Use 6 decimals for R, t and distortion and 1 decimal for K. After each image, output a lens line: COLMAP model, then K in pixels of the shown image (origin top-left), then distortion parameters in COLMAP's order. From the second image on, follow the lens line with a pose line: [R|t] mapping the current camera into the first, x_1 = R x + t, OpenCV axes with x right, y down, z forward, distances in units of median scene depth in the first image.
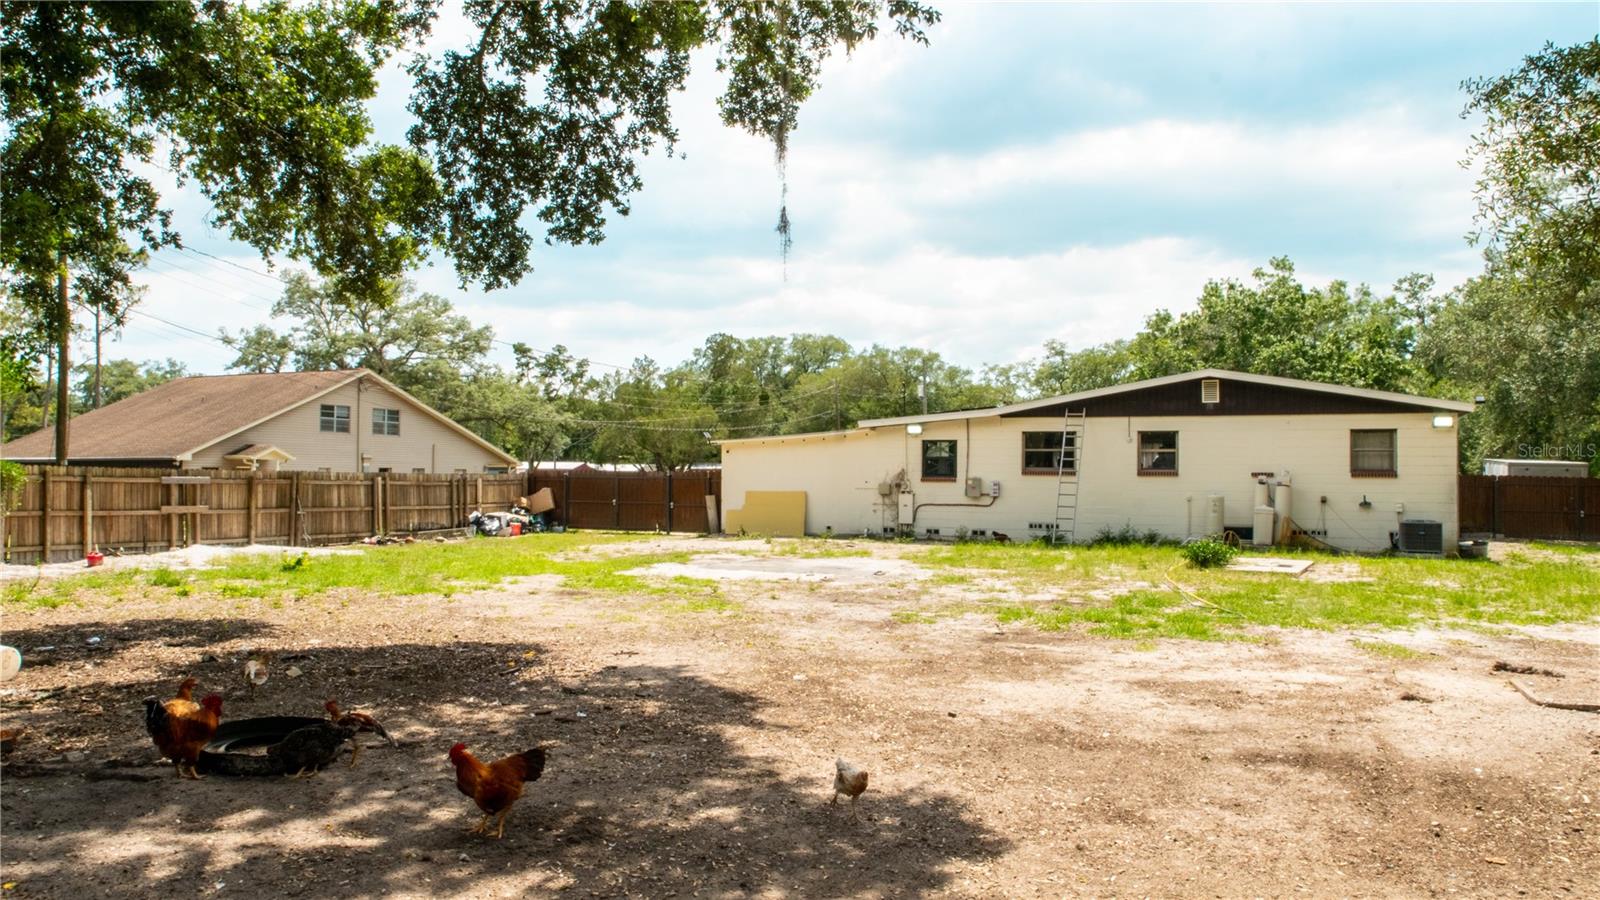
lens RADIAL K [[1191.0, 0, 800.0], [0, 1191.0, 450.0], [0, 0, 1]] dist [-0.119291, 0.108575]
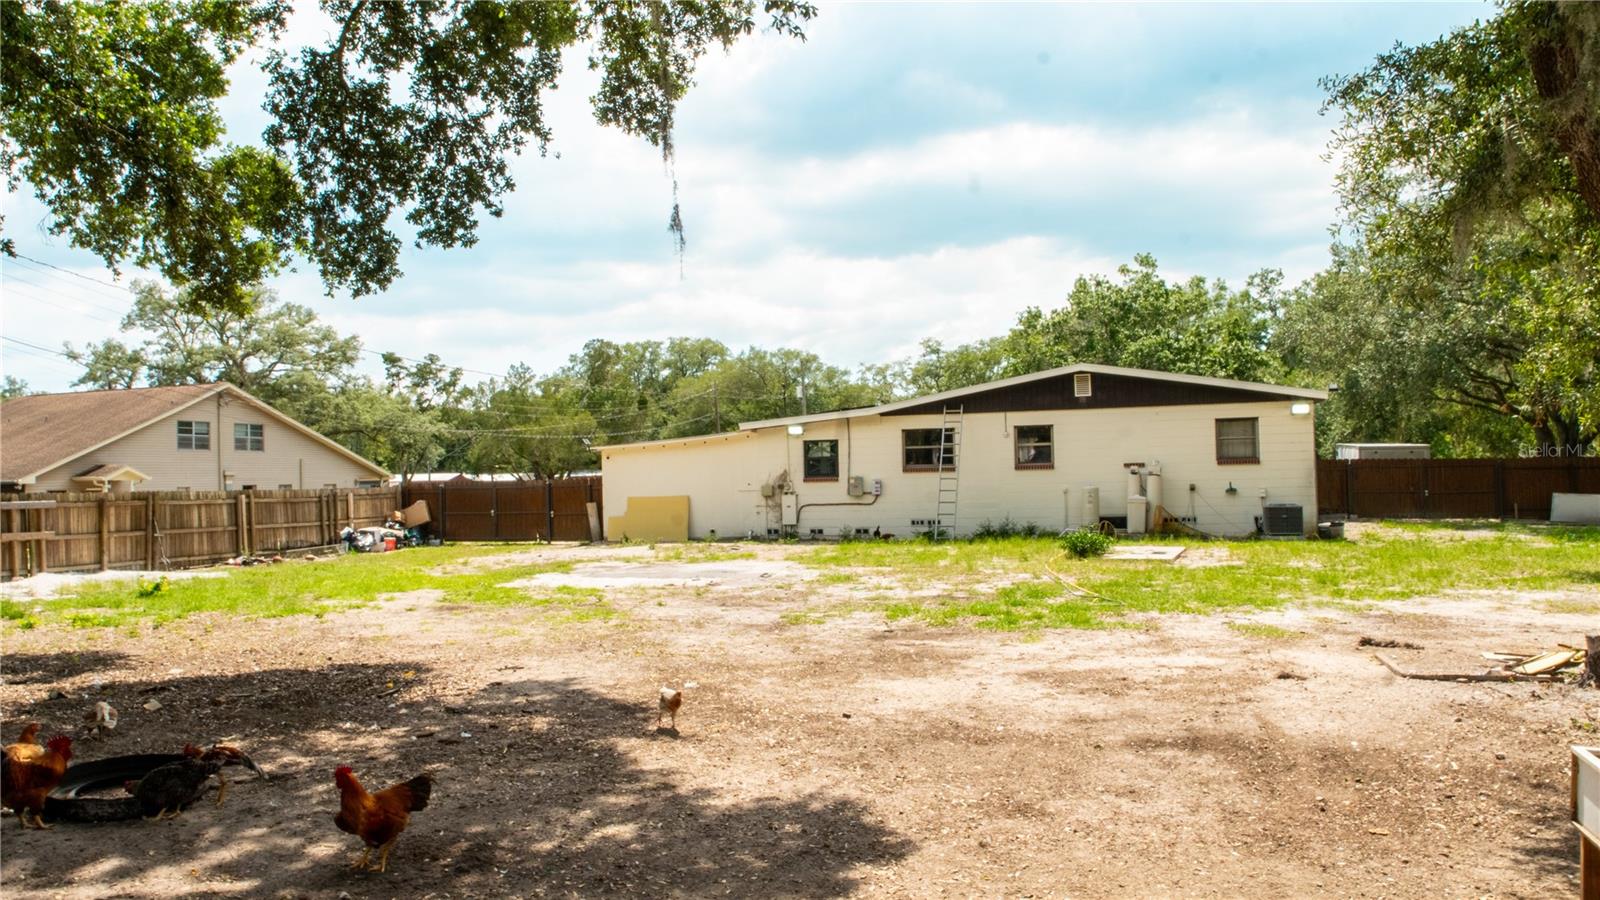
lens RADIAL K [[1066.1, 0, 752.8], [0, 1066.1, 450.3], [0, 0, 1]] dist [-0.091851, 0.067971]
pose [[0.994376, -0.028237, 0.102071, -0.032737], [0.028980, 0.999563, -0.005798, 0.003853], [-0.101862, 0.008724, 0.994760, 0.114673]]
